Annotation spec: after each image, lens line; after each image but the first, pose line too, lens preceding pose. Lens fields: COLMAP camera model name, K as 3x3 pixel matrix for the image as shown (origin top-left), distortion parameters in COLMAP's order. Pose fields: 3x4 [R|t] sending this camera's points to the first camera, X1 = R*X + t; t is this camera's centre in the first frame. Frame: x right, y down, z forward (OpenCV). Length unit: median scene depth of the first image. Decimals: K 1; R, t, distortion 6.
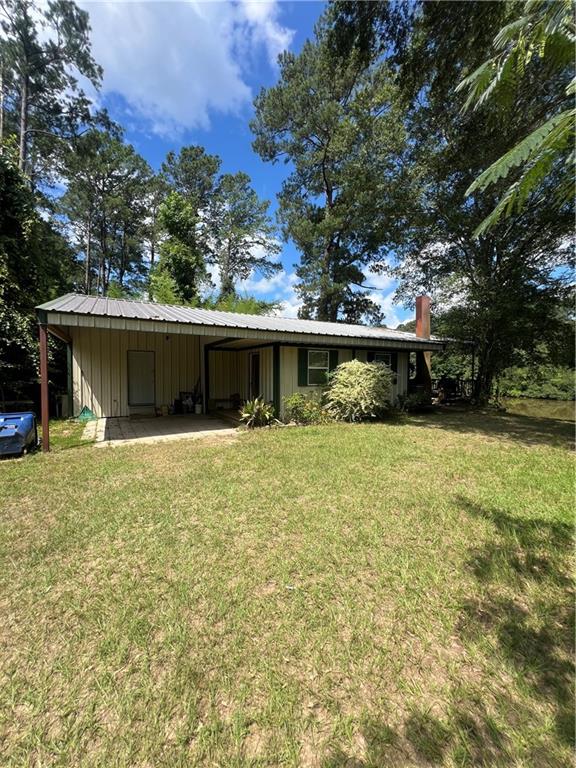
lens RADIAL K [[306.7, 0, 288.7], [0, 306.7, 383.6], [0, 0, 1]] dist [0.003486, 0.000124]
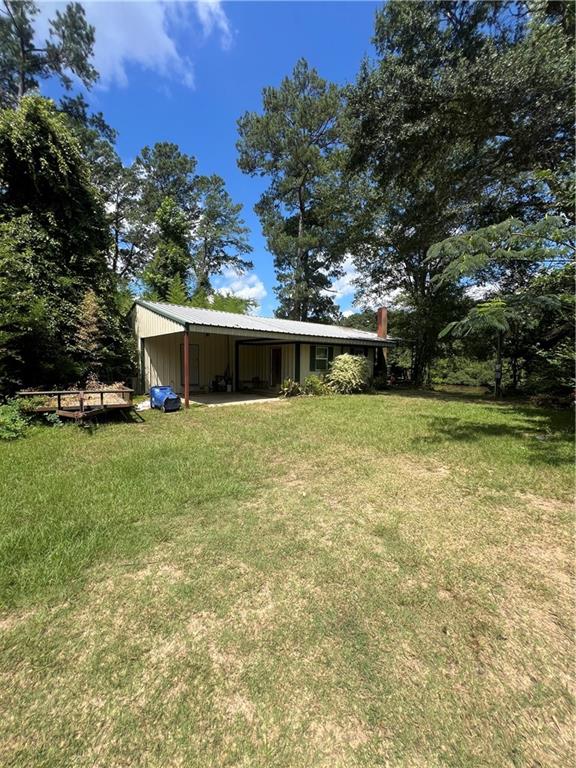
lens RADIAL K [[306.7, 0, 289.4], [0, 306.7, 385.5], [0, 0, 1]] dist [0.003486, 0.000124]
pose [[0.982876, -0.007159, 0.184127, -0.162652], [-0.000583, 0.999119, 0.041960, 0.007850], [-0.184265, -0.041348, 0.982006, -0.213230]]
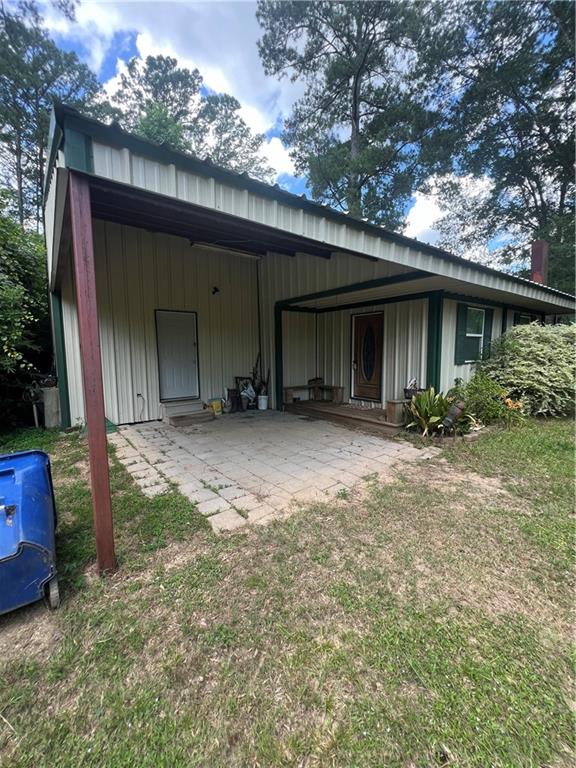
lens RADIAL K [[313.1, 0, 290.5], [0, 313.1, 384.5], [0, 0, 1]] dist [-0.000243, -0.000010]
pose [[0.991435, -0.030904, 0.126895, -0.184403], [0.021284, 0.996844, 0.076477, -0.003346], [-0.128858, -0.073121, 0.988964, 0.192812]]
